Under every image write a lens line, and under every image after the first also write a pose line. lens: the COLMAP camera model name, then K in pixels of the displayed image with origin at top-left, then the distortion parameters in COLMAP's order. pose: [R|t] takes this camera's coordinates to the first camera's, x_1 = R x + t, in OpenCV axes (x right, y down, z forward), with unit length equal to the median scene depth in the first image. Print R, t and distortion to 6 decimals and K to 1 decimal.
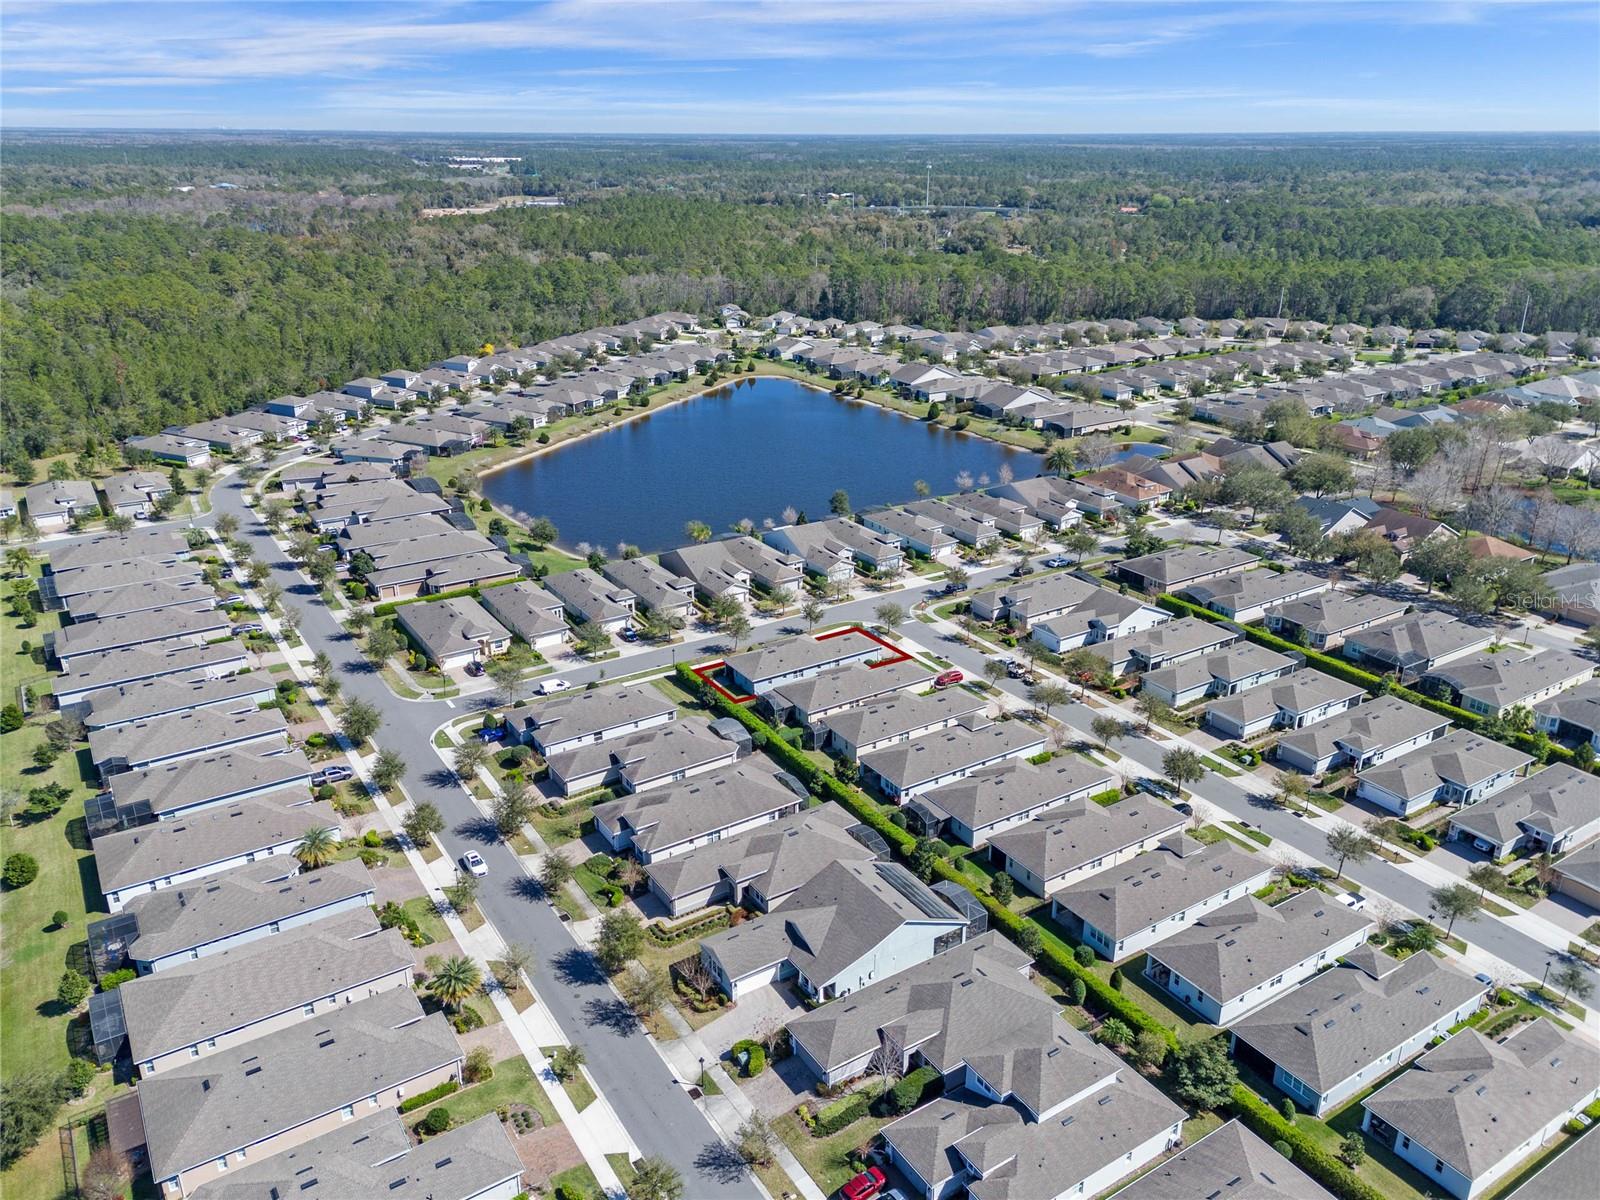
lens RADIAL K [[1166.6, 0, 800.0], [0, 1166.6, 600.0], [0, 0, 1]] dist [0.071632, -0.082417]
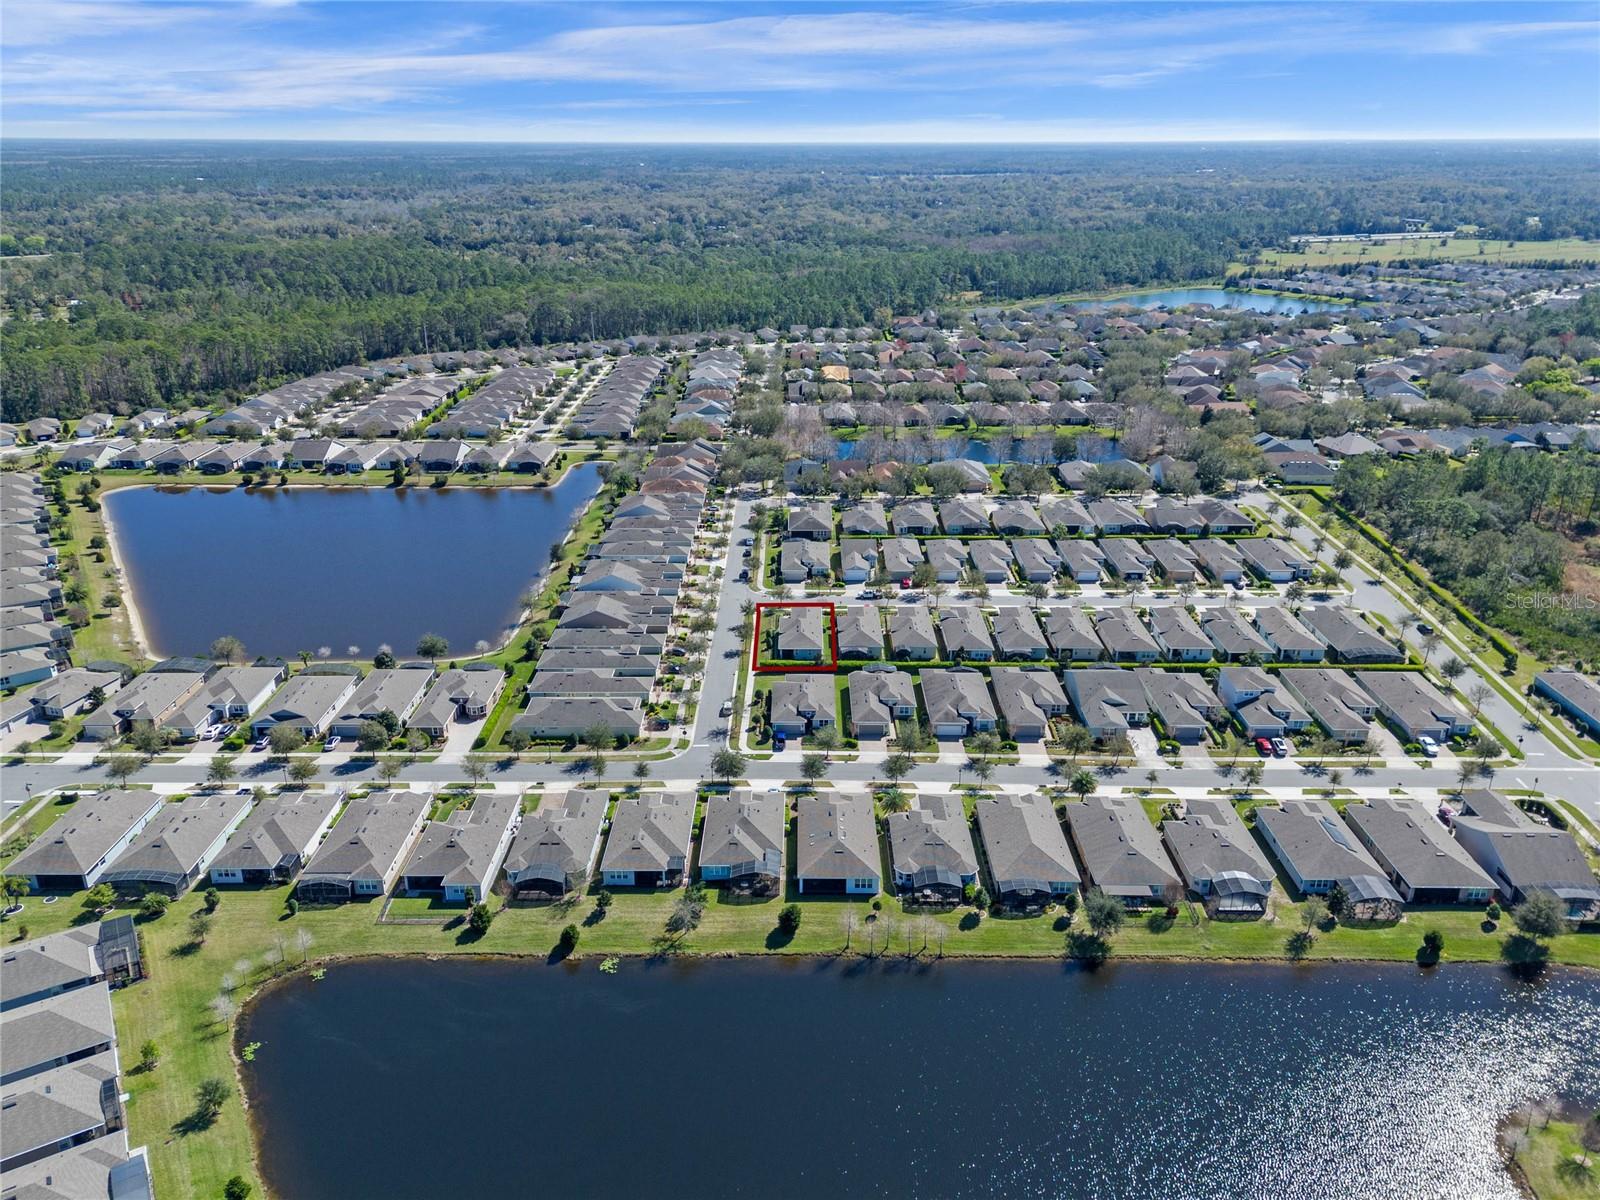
lens RADIAL K [[1166.6, 0, 800.0], [0, 1166.6, 600.0], [0, 0, 1]] dist [0.071632, -0.082417]
pose [[0.552952, -0.305787, 0.775073, -0.919196], [0.310332, 0.938876, 0.149015, -0.166738], [-0.773265, 0.158132, 0.614049, 0.108627]]
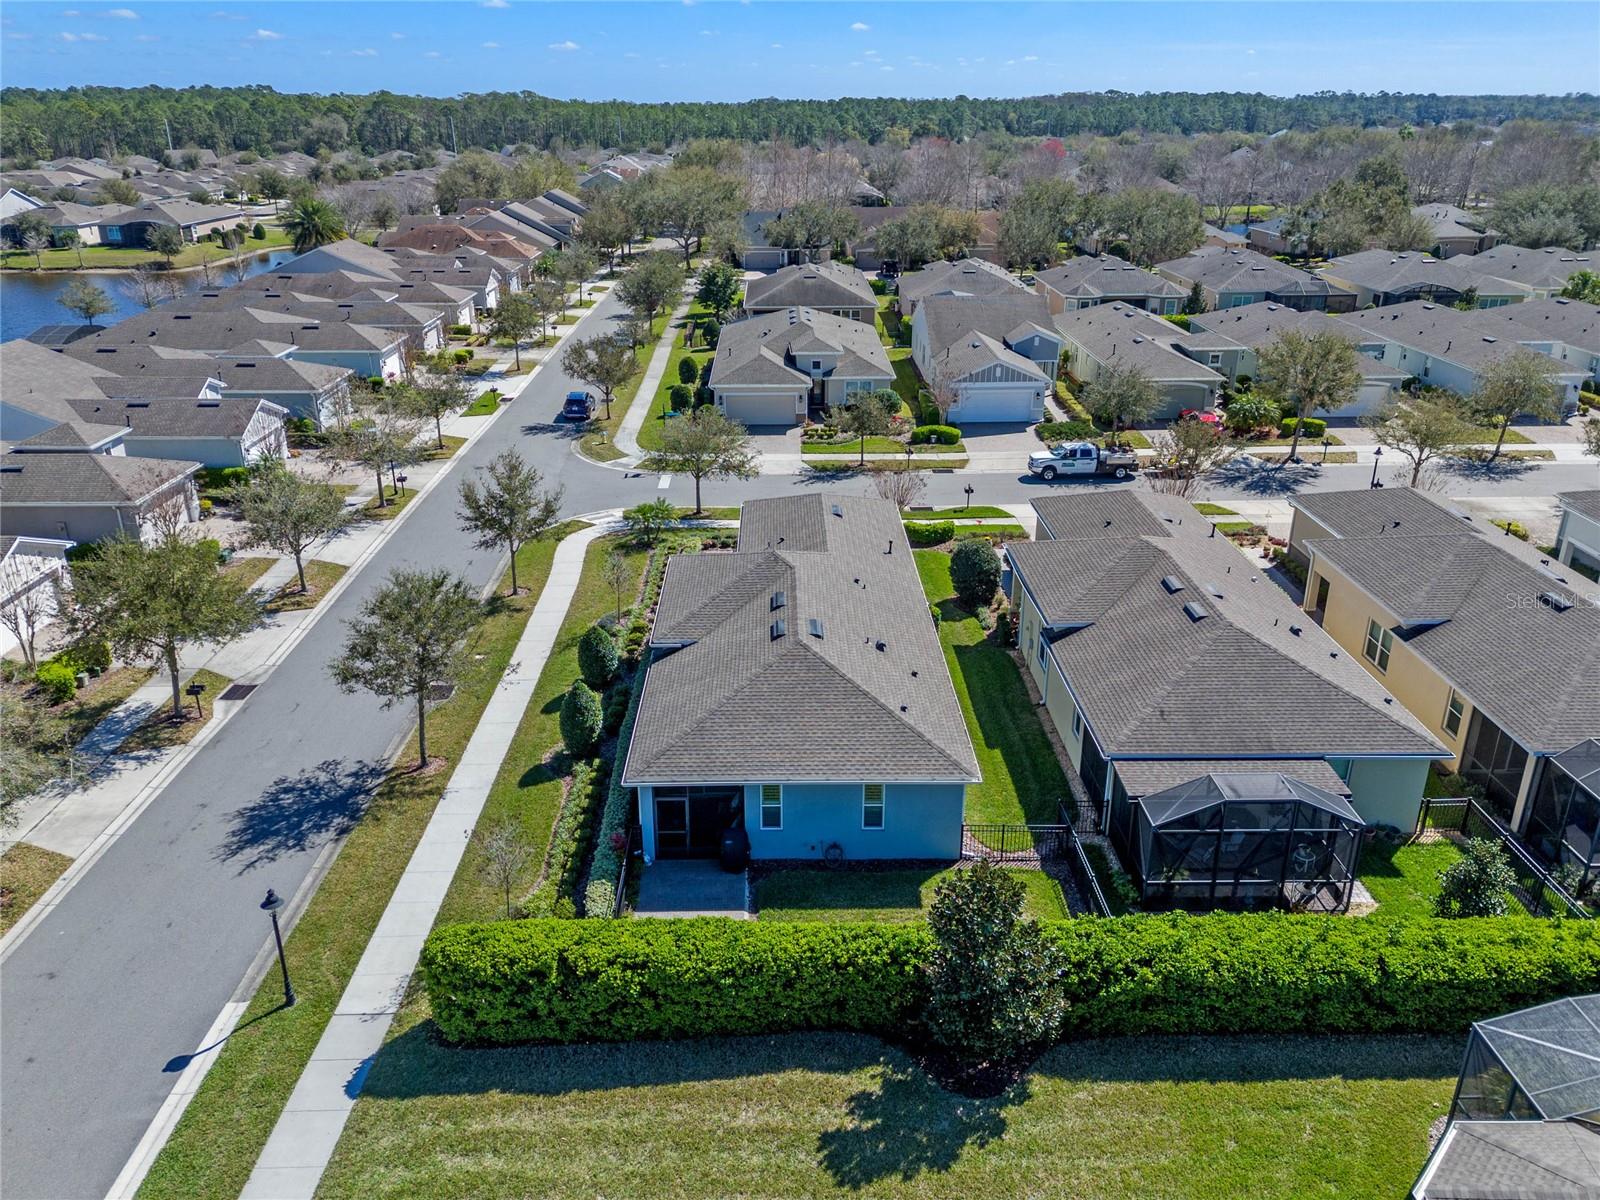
lens RADIAL K [[1166.6, 0, 800.0], [0, 1166.6, 600.0], [0, 0, 1]] dist [0.071632, -0.082417]
pose [[0.532555, -0.330327, 0.779275, -0.149261], [0.313933, 0.932115, 0.180573, 0.002126], [-0.786022, 0.148475, 0.600104, 0.730981]]
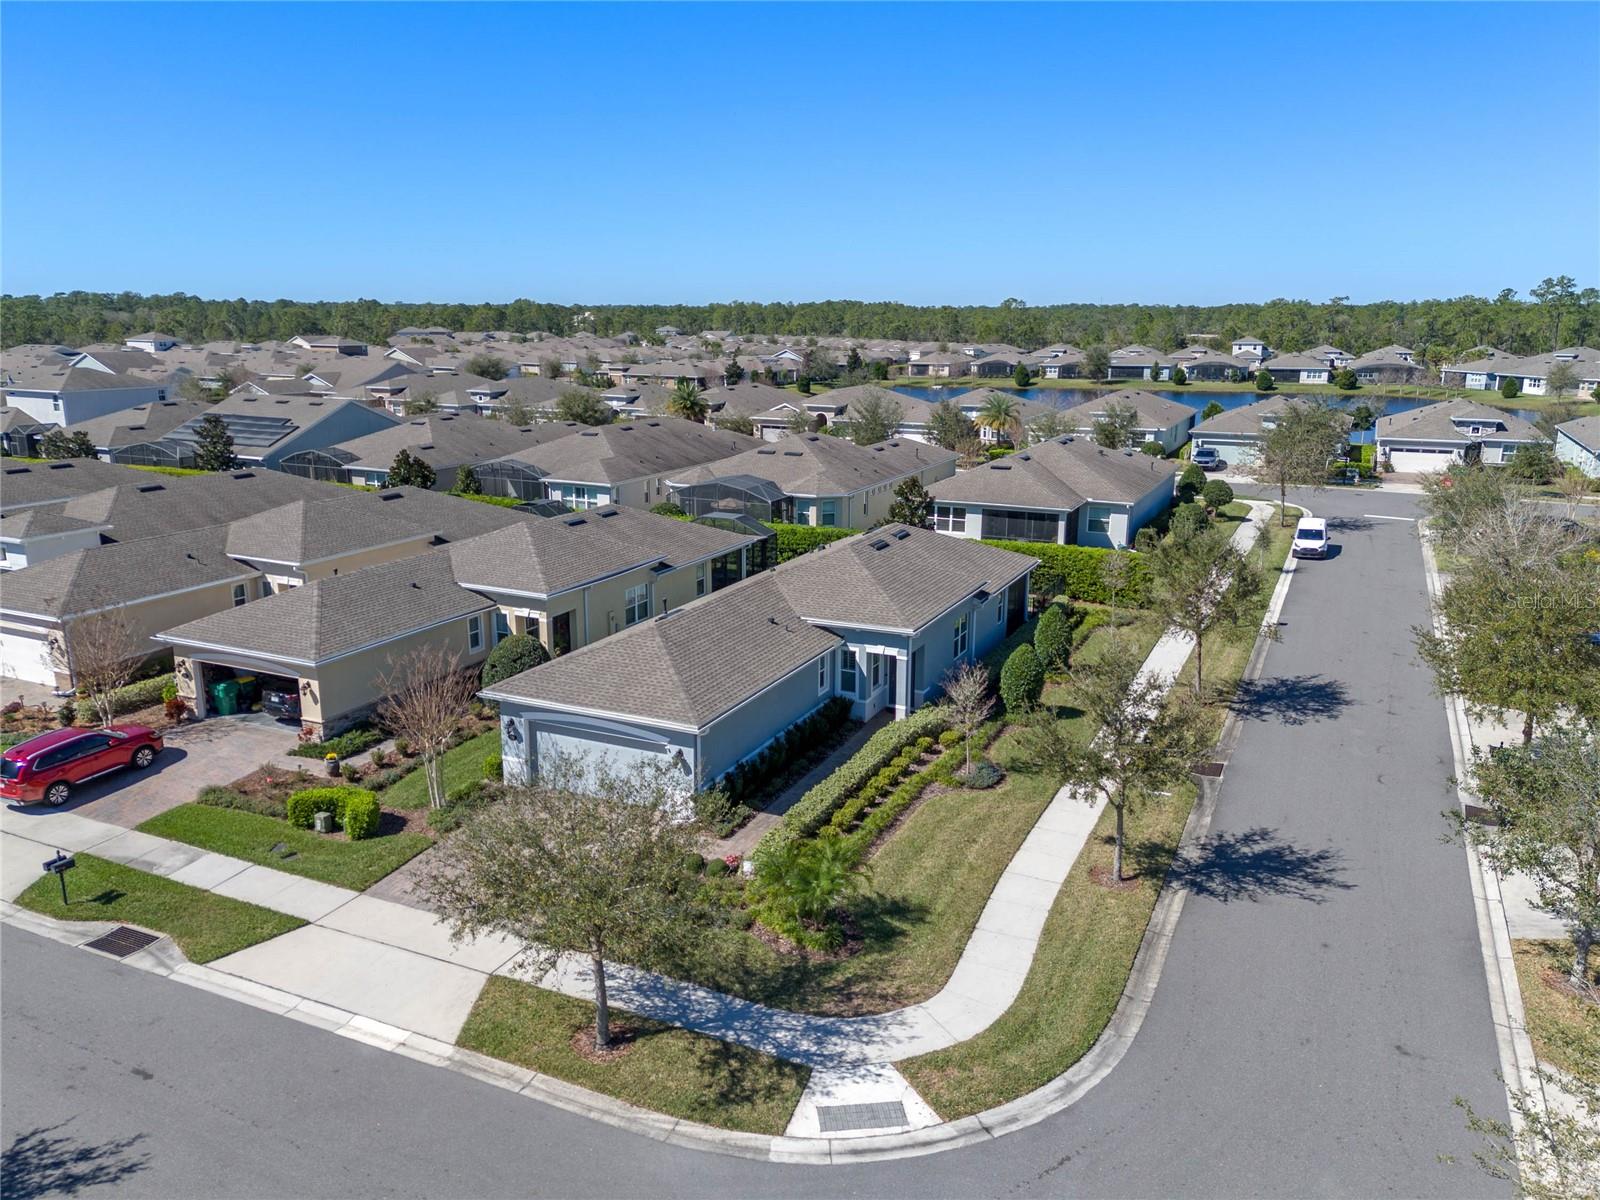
lens RADIAL K [[1166.6, 0, 800.0], [0, 1166.6, 600.0], [0, 0, 1]] dist [0.071632, -0.082417]
pose [[-0.855428, 0.117886, -0.504328, 0.101933], [-0.196436, 0.827148, 0.526535, -0.063102], [0.479225, 0.549481, -0.684408, 0.977729]]
